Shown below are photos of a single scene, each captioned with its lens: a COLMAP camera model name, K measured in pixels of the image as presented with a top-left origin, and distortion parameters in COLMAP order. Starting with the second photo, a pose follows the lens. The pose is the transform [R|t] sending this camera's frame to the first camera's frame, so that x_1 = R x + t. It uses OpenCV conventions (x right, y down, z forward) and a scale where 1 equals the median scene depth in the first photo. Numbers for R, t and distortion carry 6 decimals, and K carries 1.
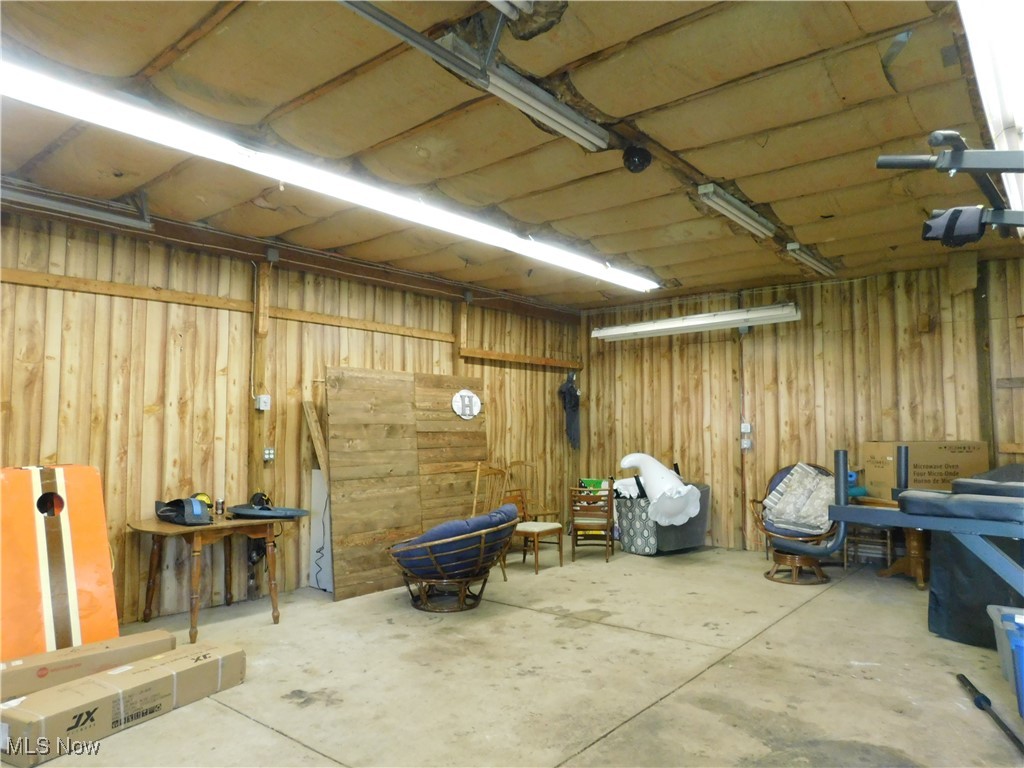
lens RADIAL K [[684.3, 0, 508.0], [0, 684.3, 379.7], [0, 0, 1]] dist [-0.046903, 0.031290]
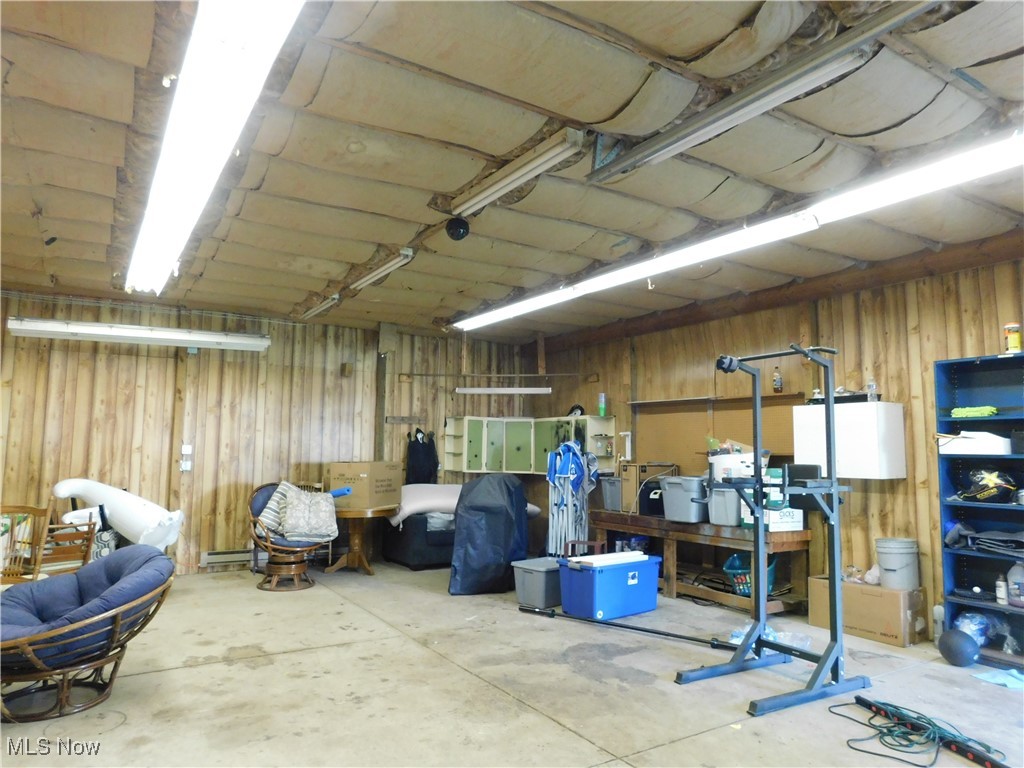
lens RADIAL K [[684.3, 0, 510.7], [0, 684.3, 384.7], [0, 0, 1]] dist [-0.046903, 0.031290]
pose [[0.314643, 0.095163, 0.944428, -0.668408], [-0.073312, 0.994426, -0.075776, 0.027011], [-0.946375, -0.045395, 0.319866, 0.379984]]
